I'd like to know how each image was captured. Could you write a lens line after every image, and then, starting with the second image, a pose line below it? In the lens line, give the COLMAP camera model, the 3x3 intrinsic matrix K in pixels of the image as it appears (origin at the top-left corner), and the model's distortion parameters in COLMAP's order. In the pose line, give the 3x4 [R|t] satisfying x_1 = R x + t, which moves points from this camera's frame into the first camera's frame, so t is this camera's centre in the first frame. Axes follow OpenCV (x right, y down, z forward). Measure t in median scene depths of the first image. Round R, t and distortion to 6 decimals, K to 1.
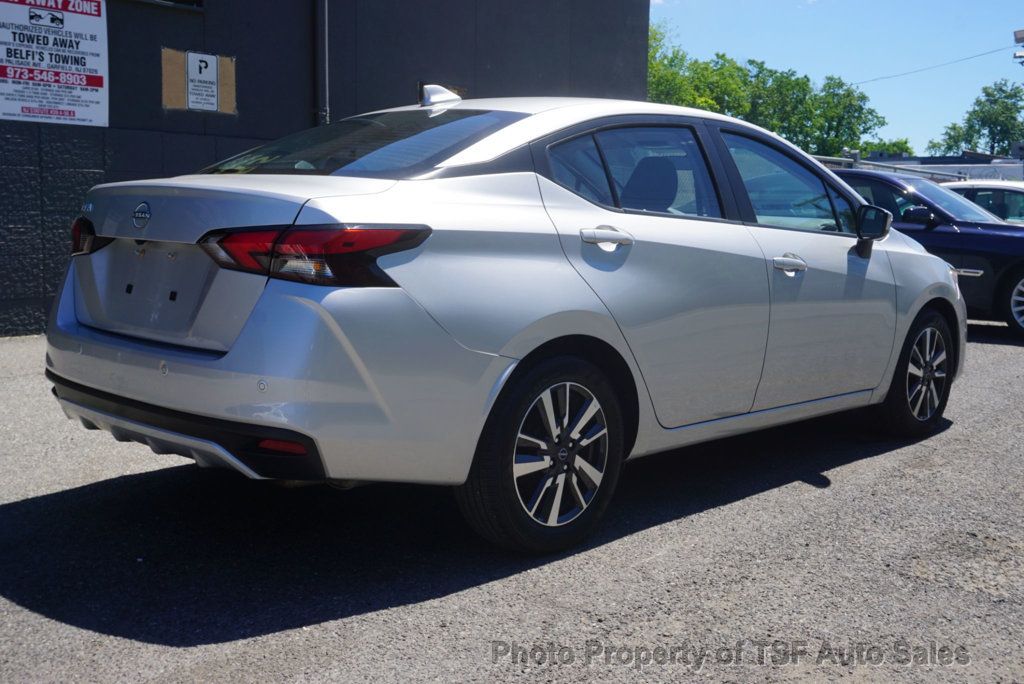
lens RADIAL K [[1105.1, 0, 512.0], [0, 1105.1, 342.0], [0, 0, 1]] dist [0.109494, -0.236906]
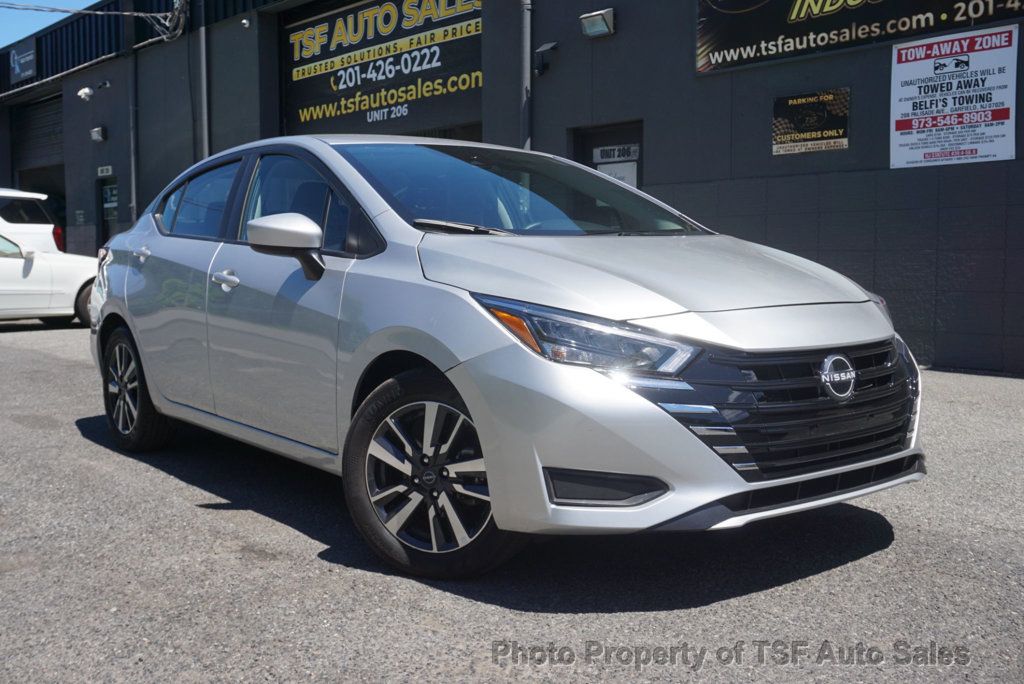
lens RADIAL K [[1066.5, 0, 512.0], [0, 1066.5, 342.0], [0, 0, 1]] dist [0.005940, -0.002946]
pose [[-0.154373, 0.061980, -0.986067, 0.657409], [-0.111810, 0.990523, 0.079765, -0.068127], [0.981666, 0.122566, -0.145980, 0.789697]]
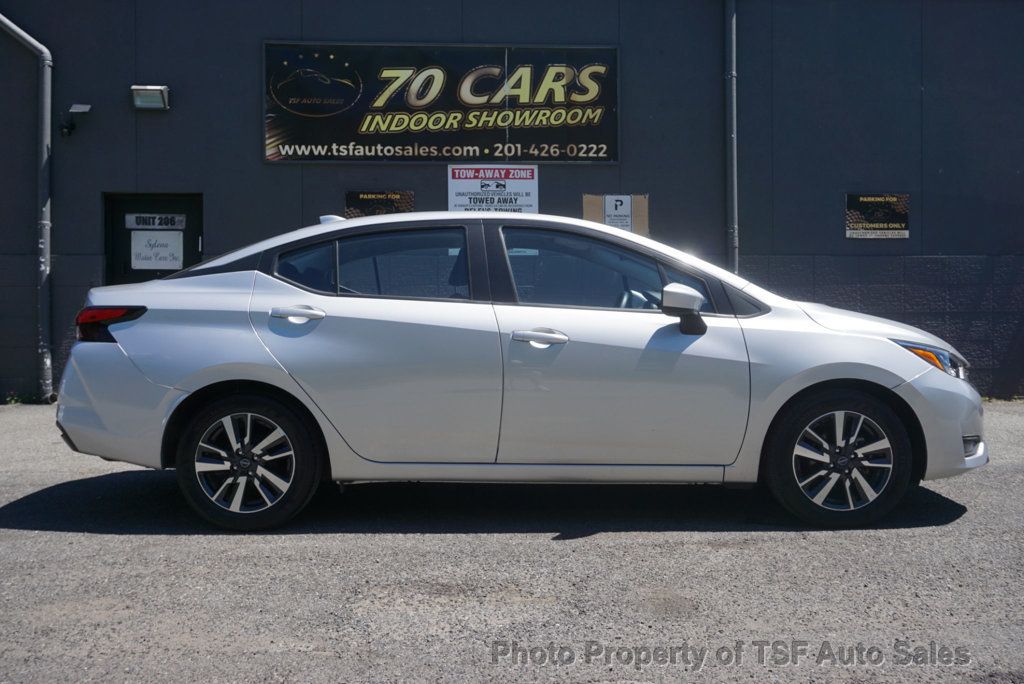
lens RADIAL K [[965.3, 0, 512.0], [0, 965.3, 342.0], [0, 0, 1]] dist [-0.015308, -0.000934]
pose [[0.686992, -0.002099, -0.726662, 0.537828], [-0.070300, 0.995113, -0.069336, 0.003210], [0.723257, 0.098717, 0.683487, 0.169580]]
